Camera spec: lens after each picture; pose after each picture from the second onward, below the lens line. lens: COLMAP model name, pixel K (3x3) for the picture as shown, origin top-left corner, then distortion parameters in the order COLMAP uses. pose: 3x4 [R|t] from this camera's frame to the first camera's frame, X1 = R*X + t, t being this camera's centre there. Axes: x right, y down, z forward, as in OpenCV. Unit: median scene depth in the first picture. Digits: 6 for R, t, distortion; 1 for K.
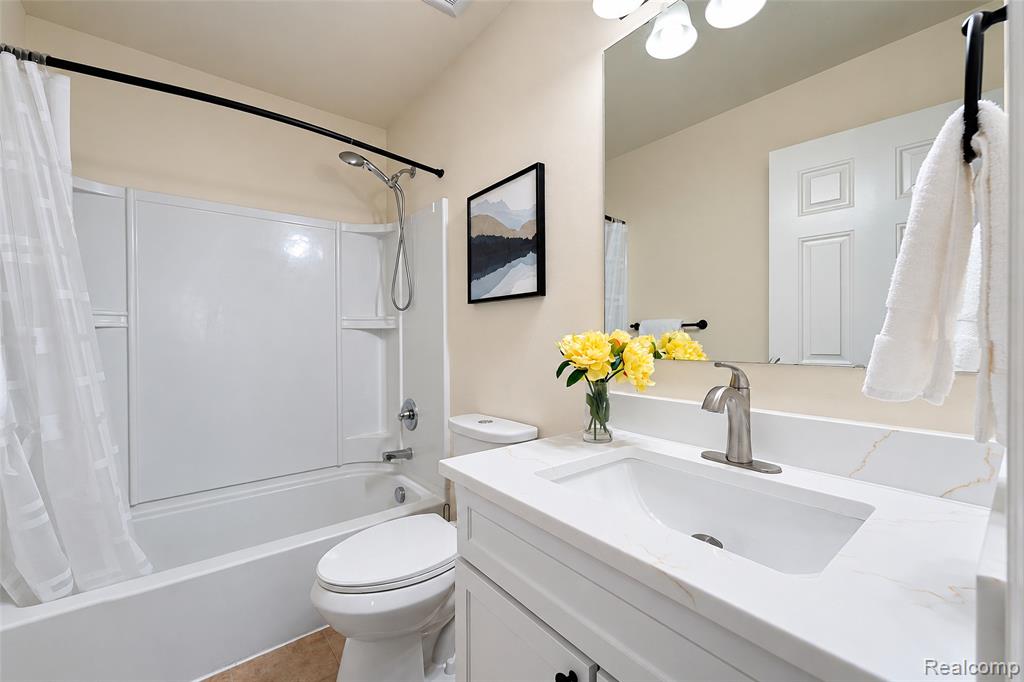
lens RADIAL K [[414.5, 0, 505.4], [0, 414.5, 338.5], [0, 0, 1]] dist [-0.001926, 0.000414]
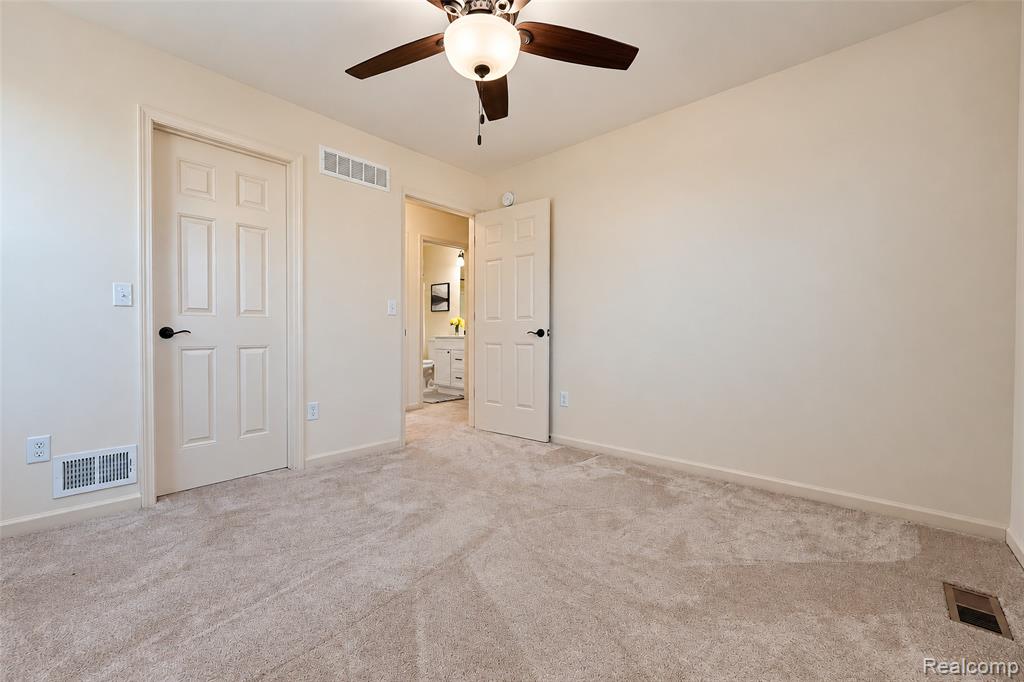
lens RADIAL K [[414.5, 0, 513.8], [0, 414.5, 338.7], [0, 0, 1]] dist [-0.001926, 0.000414]
pose [[0.980492, 0.004275, 0.196514, -0.110616], [-0.005797, 0.999957, 0.007172, 0.175464], [-0.196475, -0.008171, 0.980475, -3.764473]]
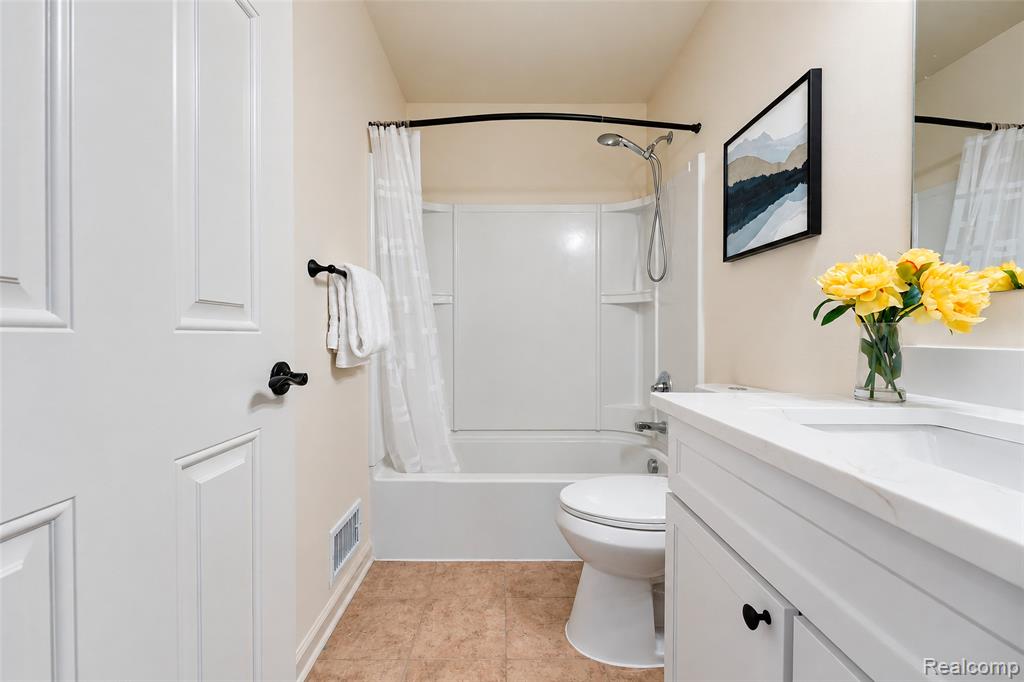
lens RADIAL K [[414.5, 0, 495.8], [0, 414.5, 336.0], [0, 0, 1]] dist [-0.001926, 0.000414]
pose [[0.782695, 0.012063, -0.622288, 0.104781], [-0.008567, 0.999926, 0.008608, 0.092208], [0.622346, -0.001406, 0.782741, -0.017471]]
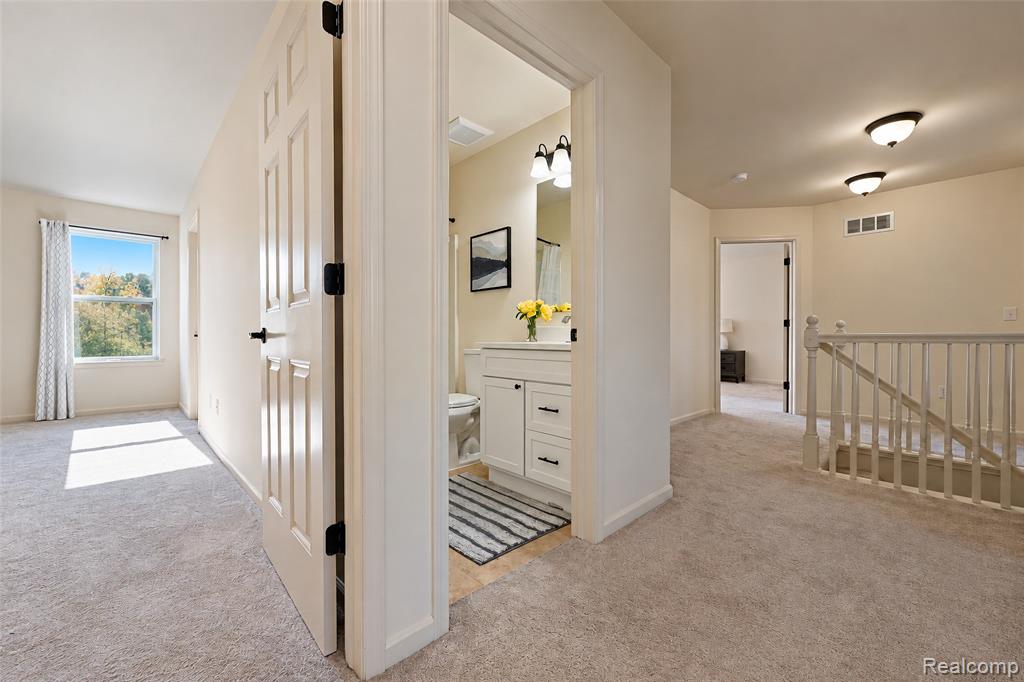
lens RADIAL K [[414.5, 0, 507.9], [0, 414.5, 338.9], [0, 0, 1]] dist [-0.001926, 0.000414]
pose [[0.995009, 0.004024, 0.099703, -0.134013], [-0.003954, 0.999992, -0.000906, 0.165171], [-0.099706, 0.000507, 0.995017, -1.146045]]
